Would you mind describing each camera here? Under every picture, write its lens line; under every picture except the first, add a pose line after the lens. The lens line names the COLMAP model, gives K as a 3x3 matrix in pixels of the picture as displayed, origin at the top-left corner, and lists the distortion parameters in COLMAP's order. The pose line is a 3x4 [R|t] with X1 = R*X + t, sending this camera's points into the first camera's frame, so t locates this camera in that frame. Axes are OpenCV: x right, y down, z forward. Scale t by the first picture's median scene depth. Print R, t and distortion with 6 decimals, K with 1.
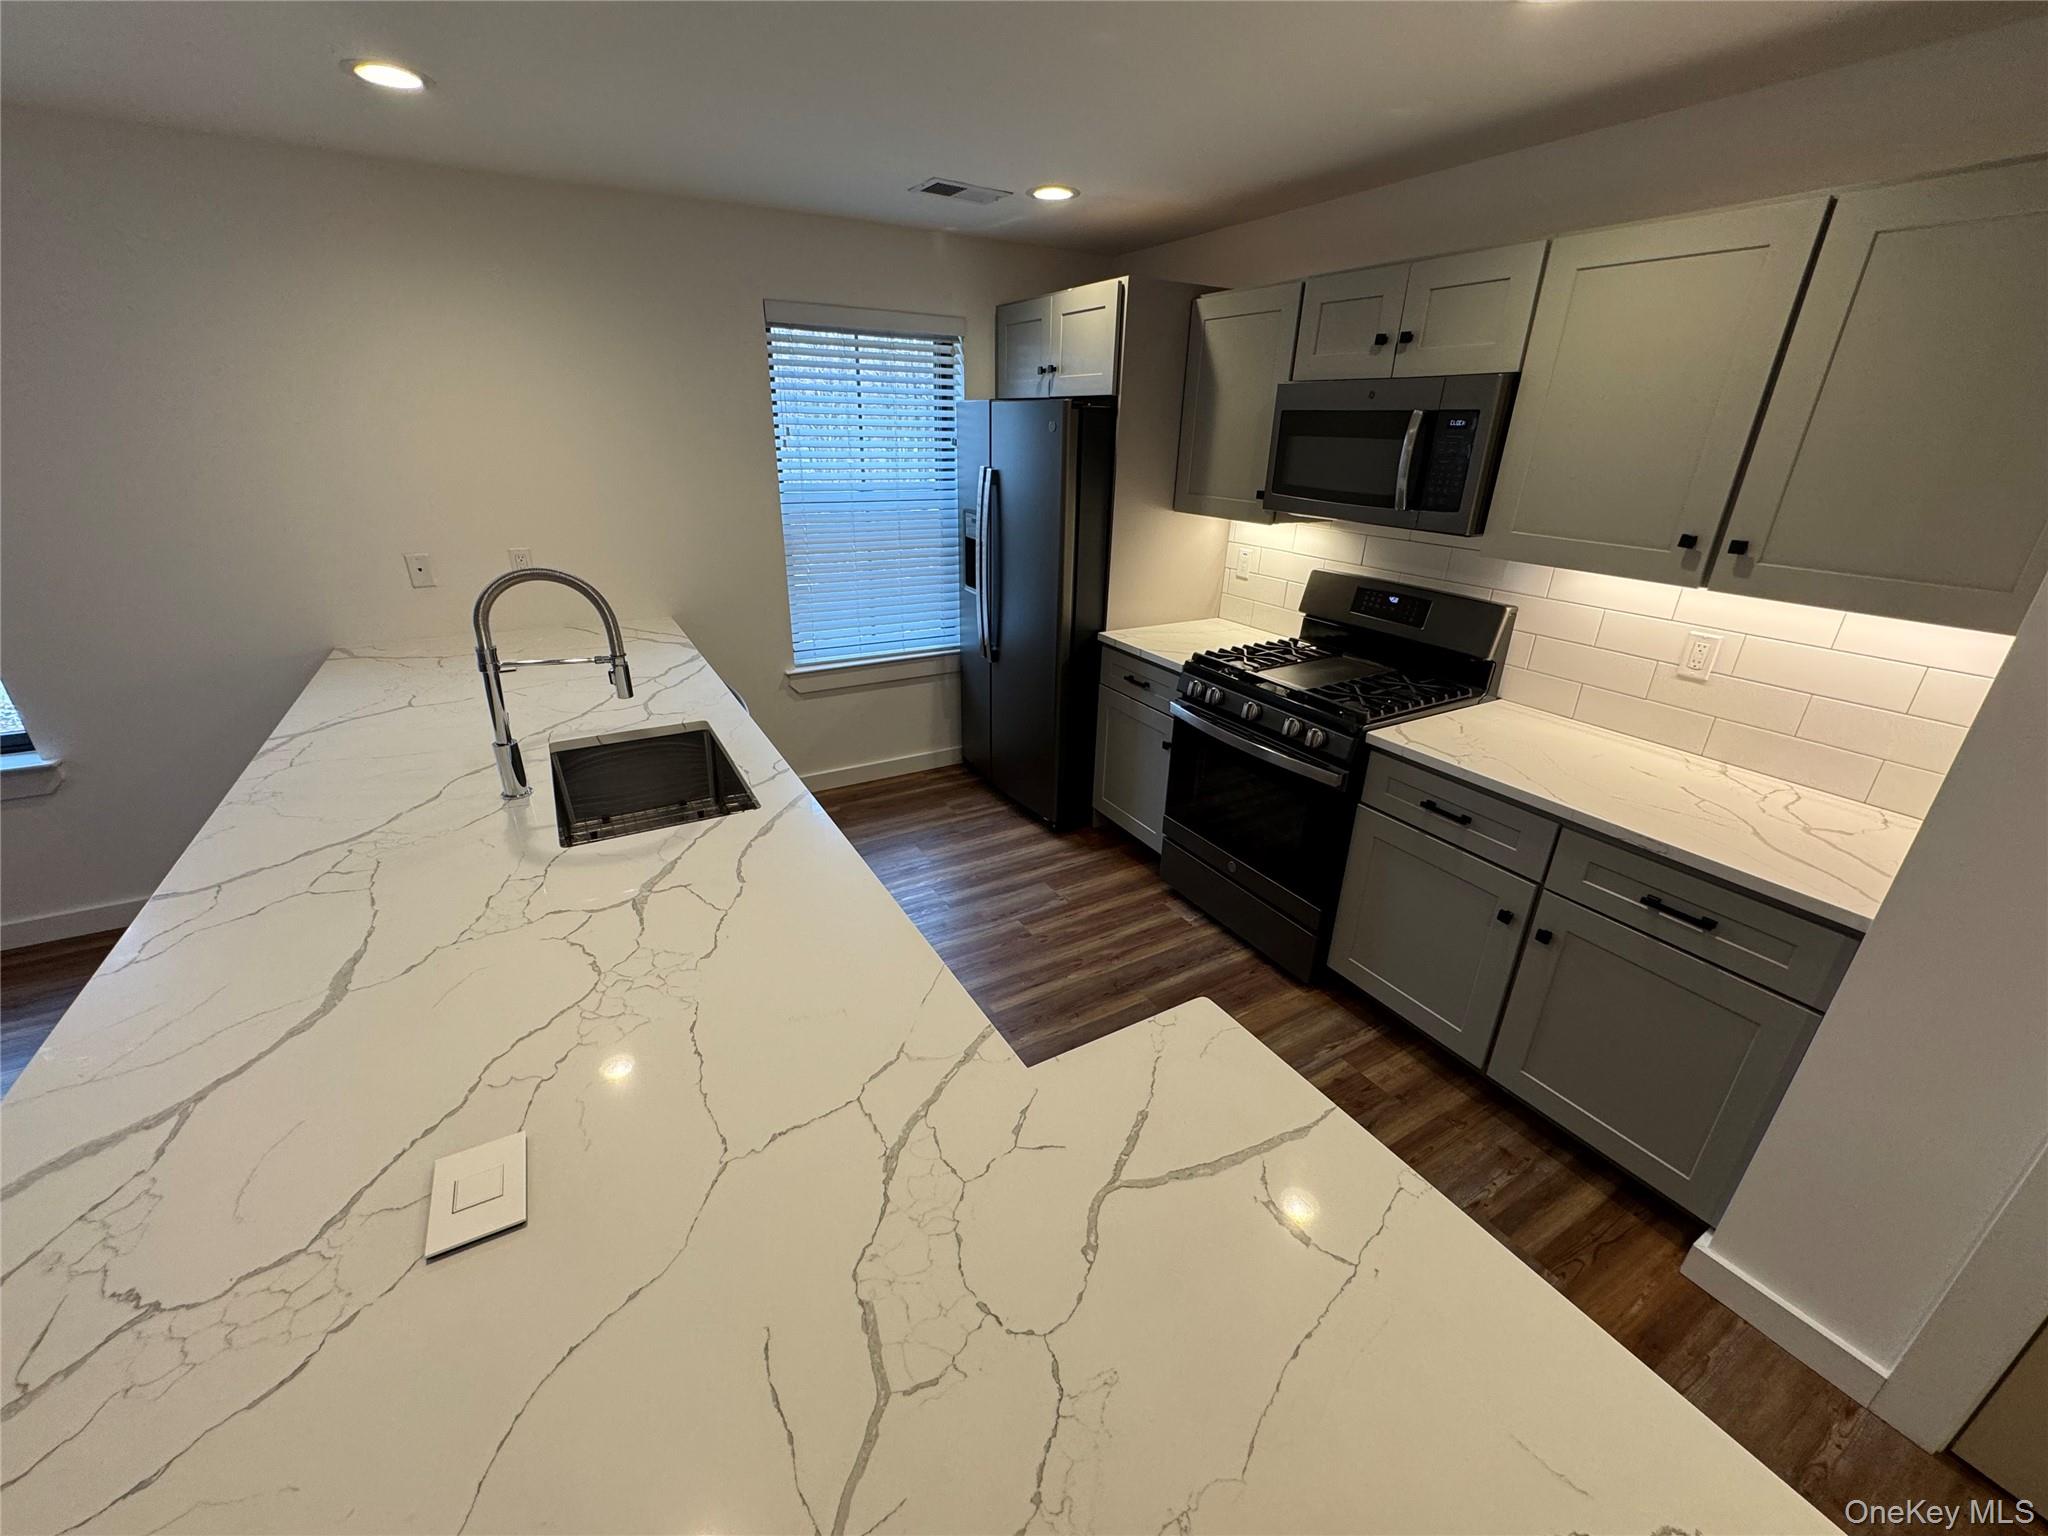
lens RADIAL K [[811.1, 0, 1022.2], [0, 811.1, 766.2], [0, 0, 1]] dist [-0.000920, -0.000378]
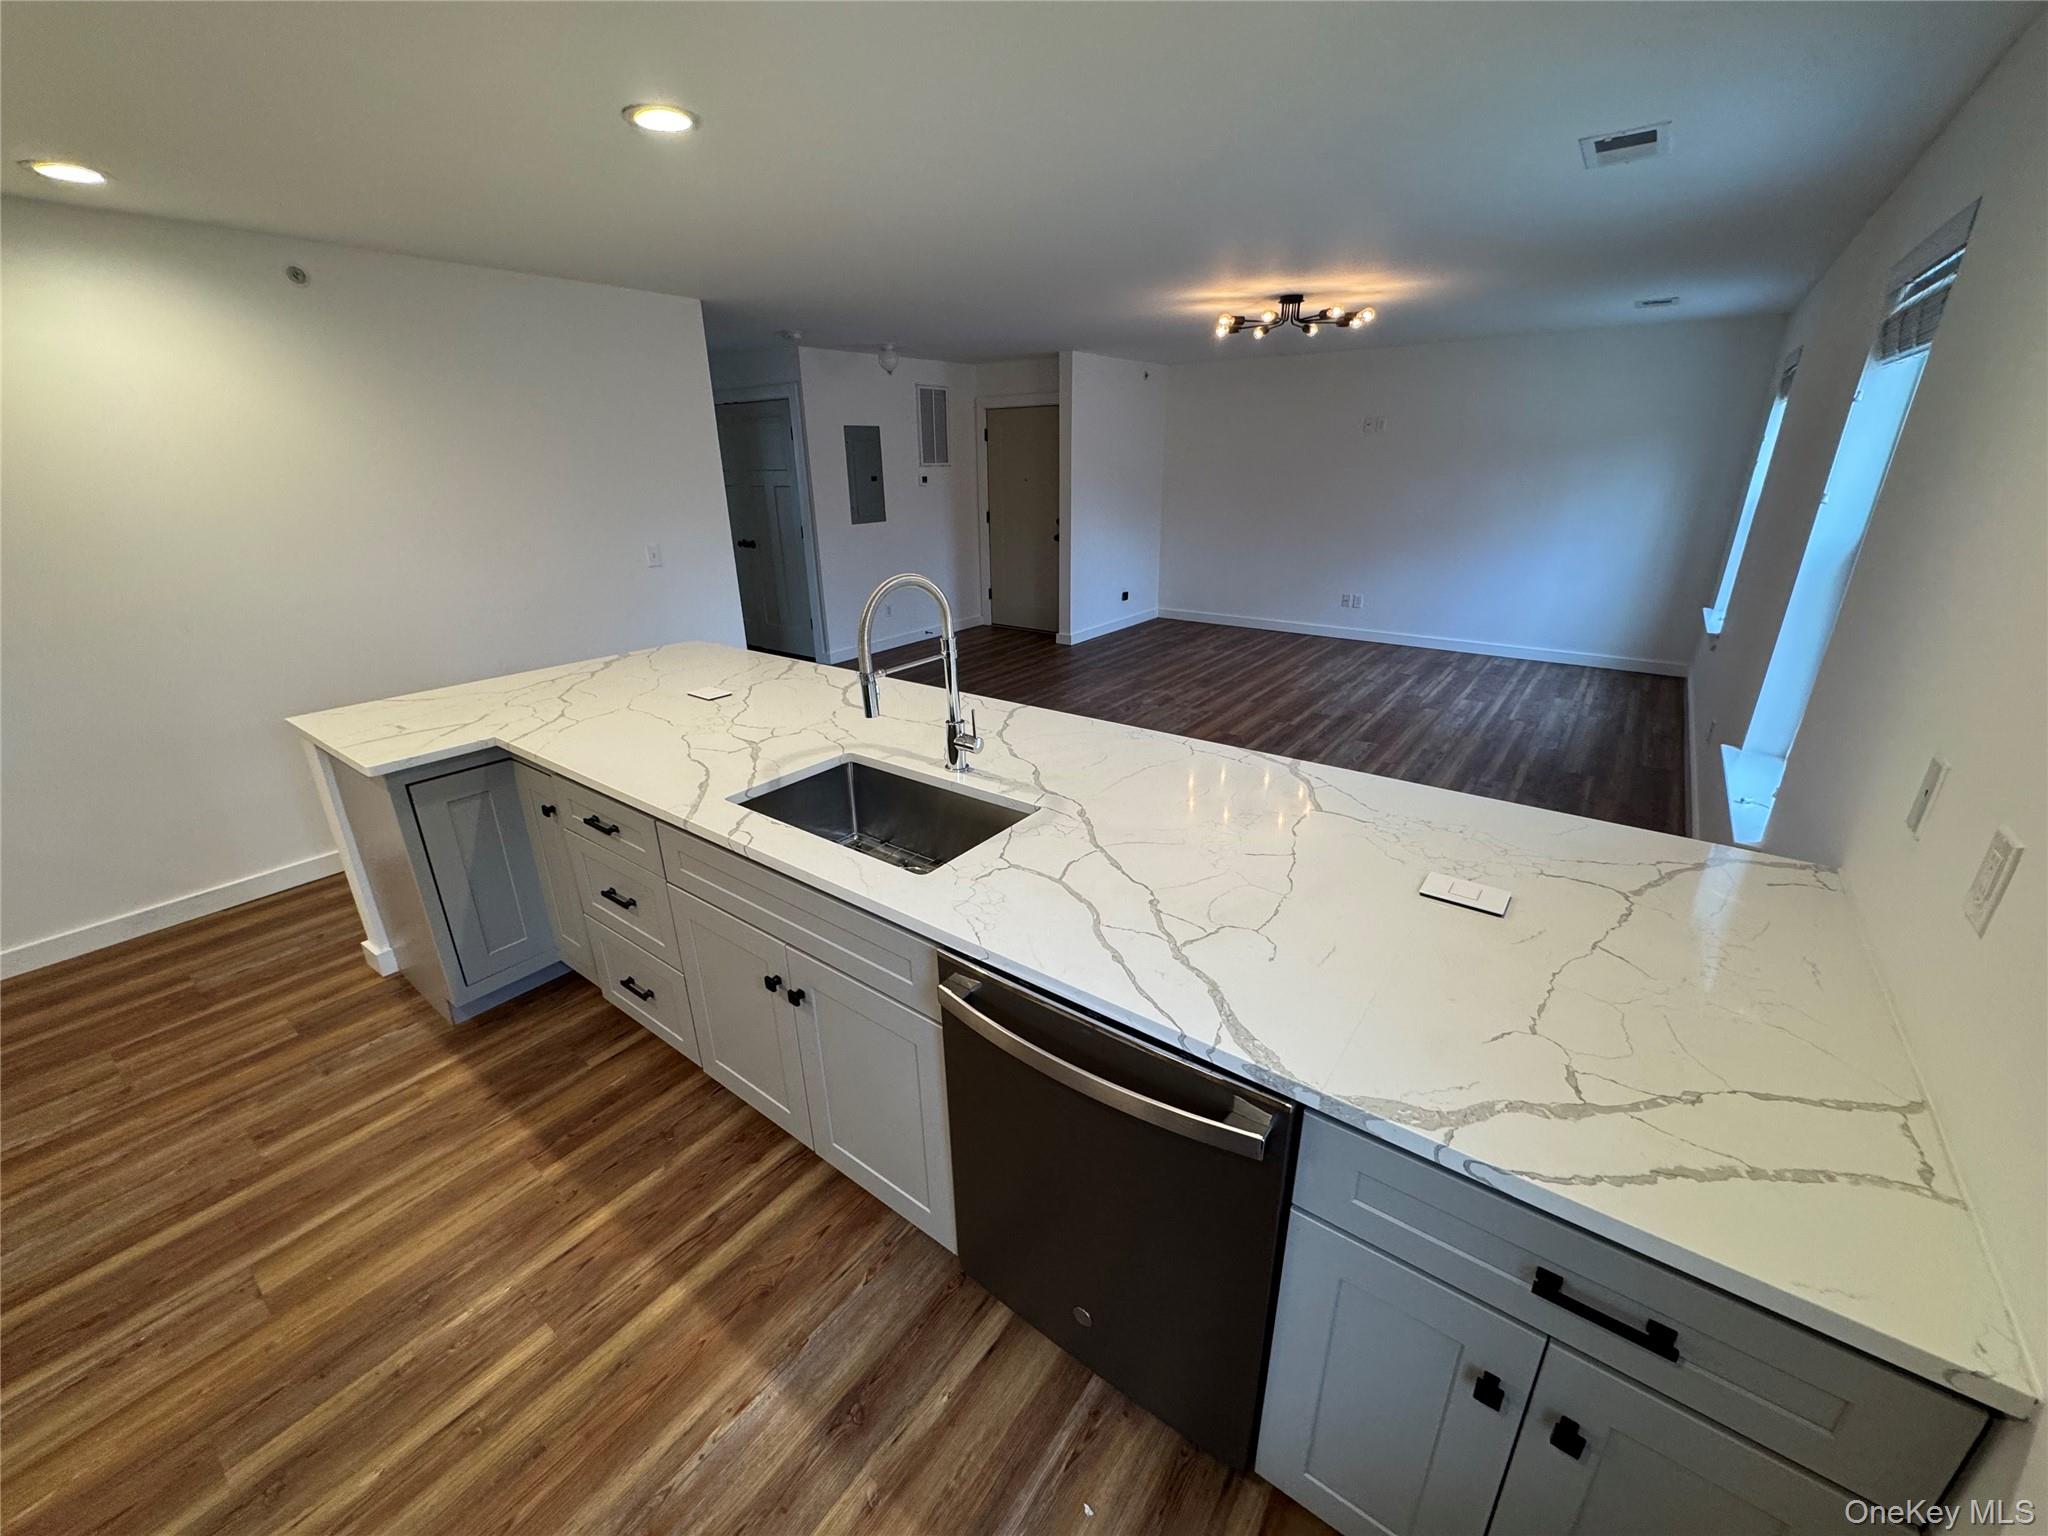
lens RADIAL K [[811.2, 0, 1021.3], [0, 811.2, 765.6], [0, 0, 1]] dist [-0.000324, -0.000248]
pose [[-0.921629, 0.132880, -0.364613, -0.204270], [-0.154175, 0.736848, 0.658244, -0.508709], [0.356132, 0.662871, -0.658614, 1.240459]]
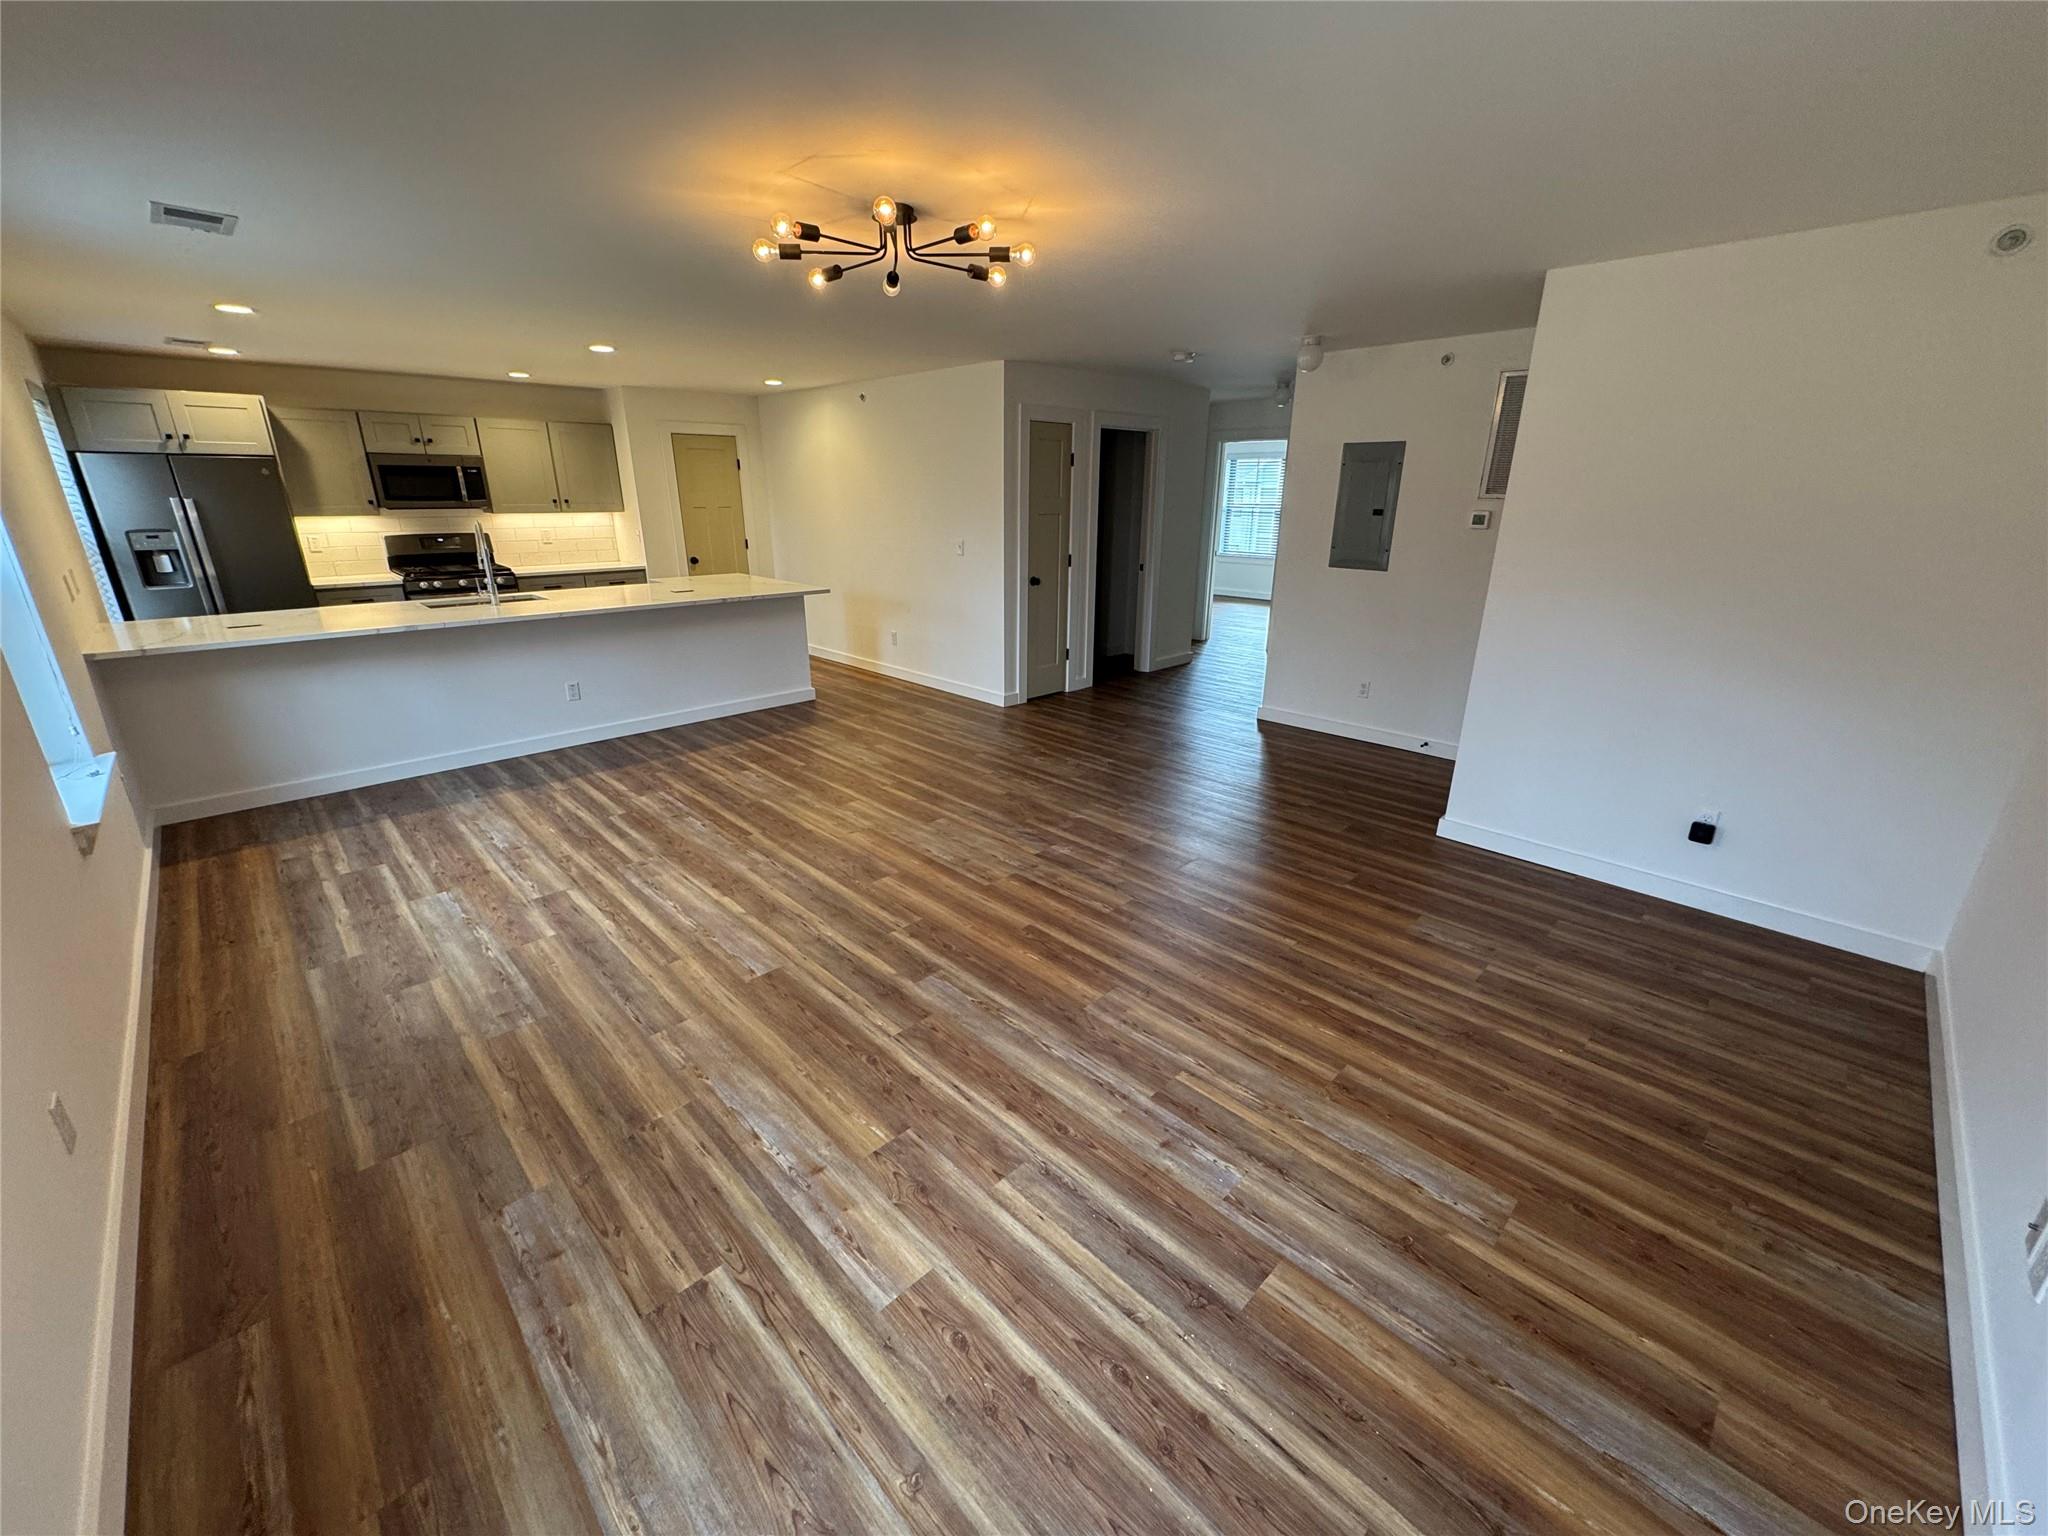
lens RADIAL K [[811.2, 0, 1021.3], [0, 811.2, 765.6], [0, 0, 1]] dist [-0.000324, -0.000248]
pose [[-0.248697, -0.332575, 0.909694, -2.628323], [0.366246, 0.837182, 0.406191, 0.017823], [-0.896668, 0.434190, -0.086401, -0.090168]]
